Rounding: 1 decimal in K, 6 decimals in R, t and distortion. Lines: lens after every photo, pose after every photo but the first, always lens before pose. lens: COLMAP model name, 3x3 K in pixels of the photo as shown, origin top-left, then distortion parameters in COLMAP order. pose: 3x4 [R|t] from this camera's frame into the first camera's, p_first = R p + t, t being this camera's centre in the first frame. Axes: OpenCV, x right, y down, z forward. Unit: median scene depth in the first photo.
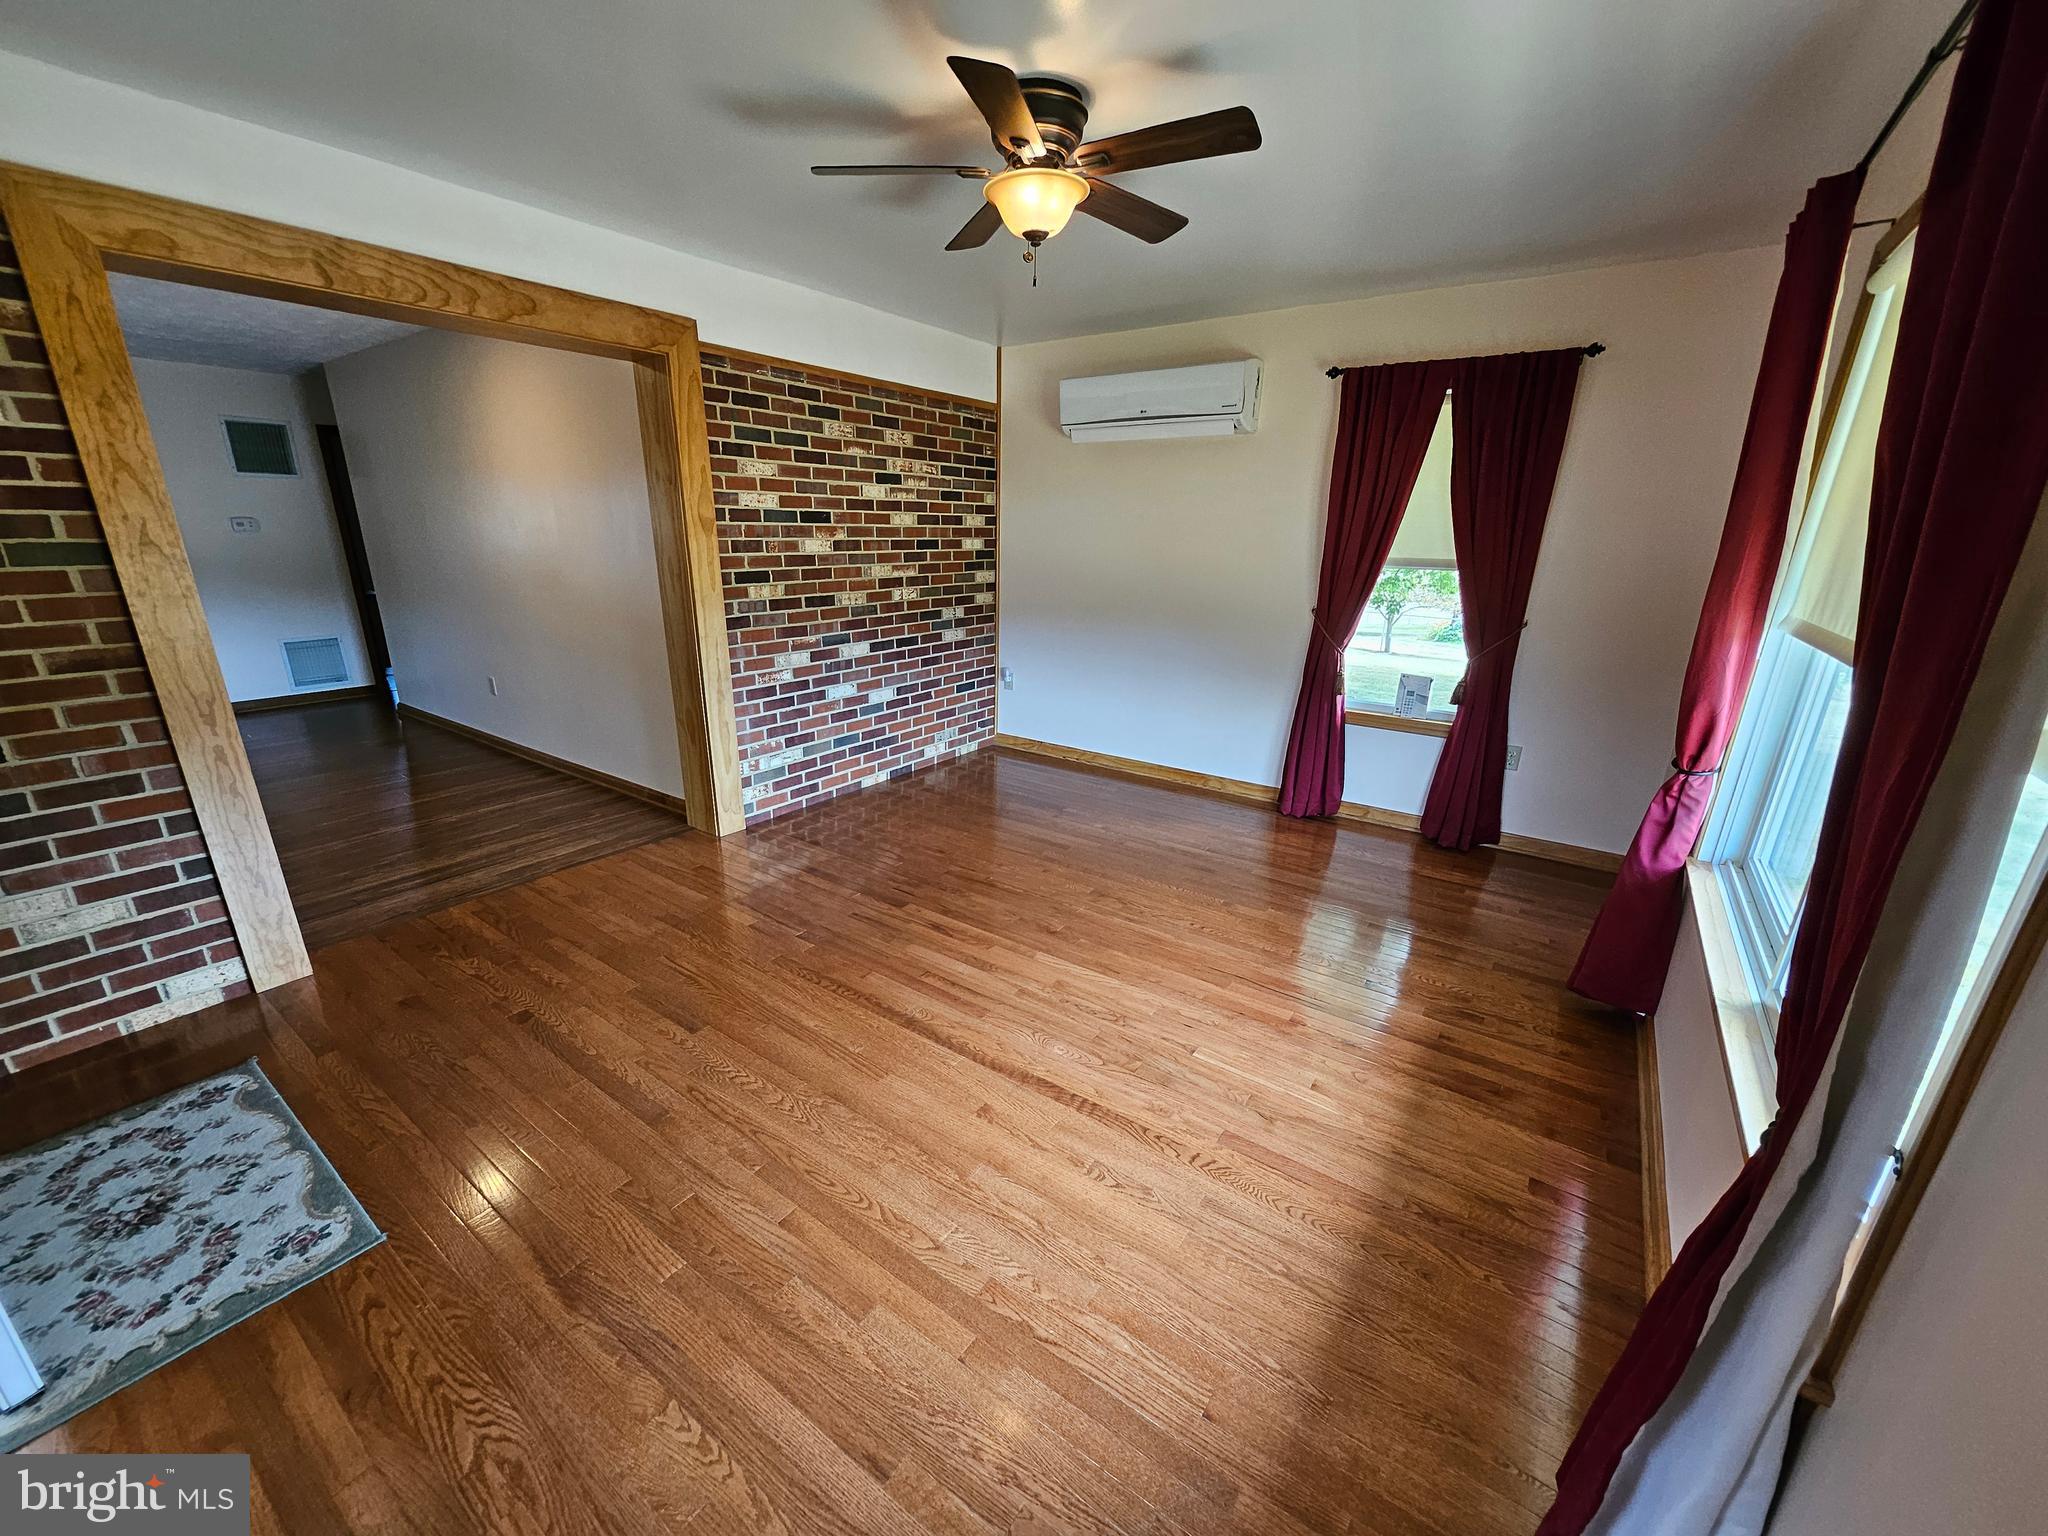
lens RADIAL K [[806.9, 0, 1002.2], [0, 806.9, 792.4], [0, 0, 1]] dist [-0.000507, 0.000251]
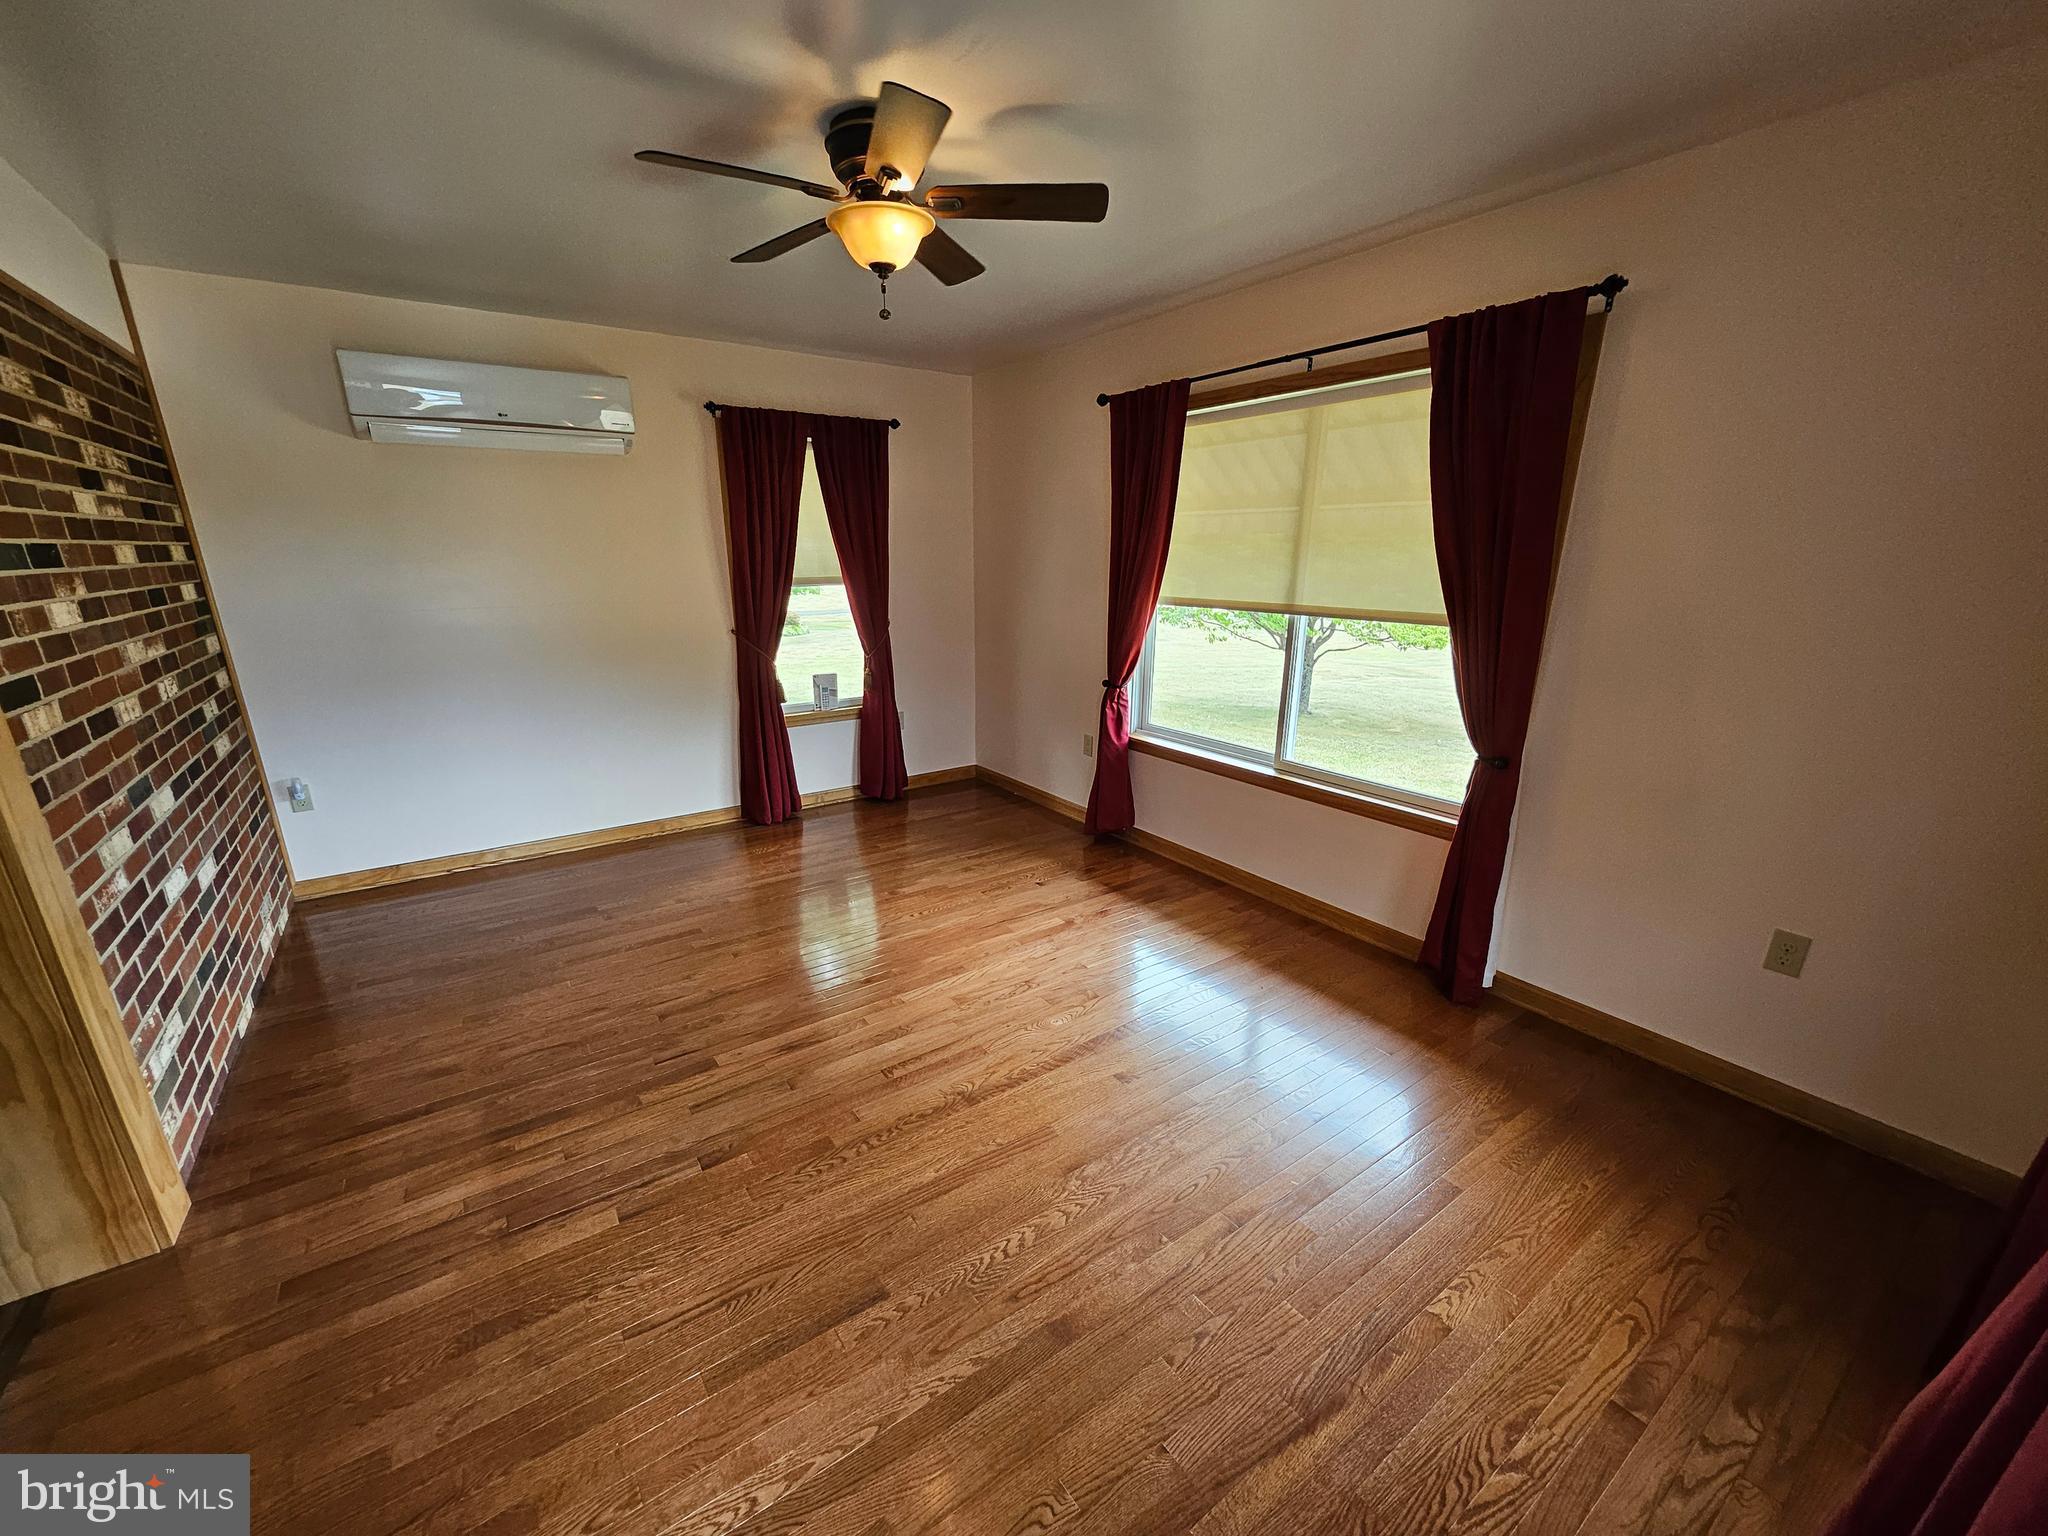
lens RADIAL K [[803.4, 0, 1000.4], [0, 803.4, 793.8], [0, 0, 1]] dist [0.001278, -0.000155]
pose [[0.335575, -0.291800, 0.895679, -0.509701], [0.302685, 0.933794, 0.190813, -0.127036], [-0.892060, 0.207077, 0.401682, 0.326339]]
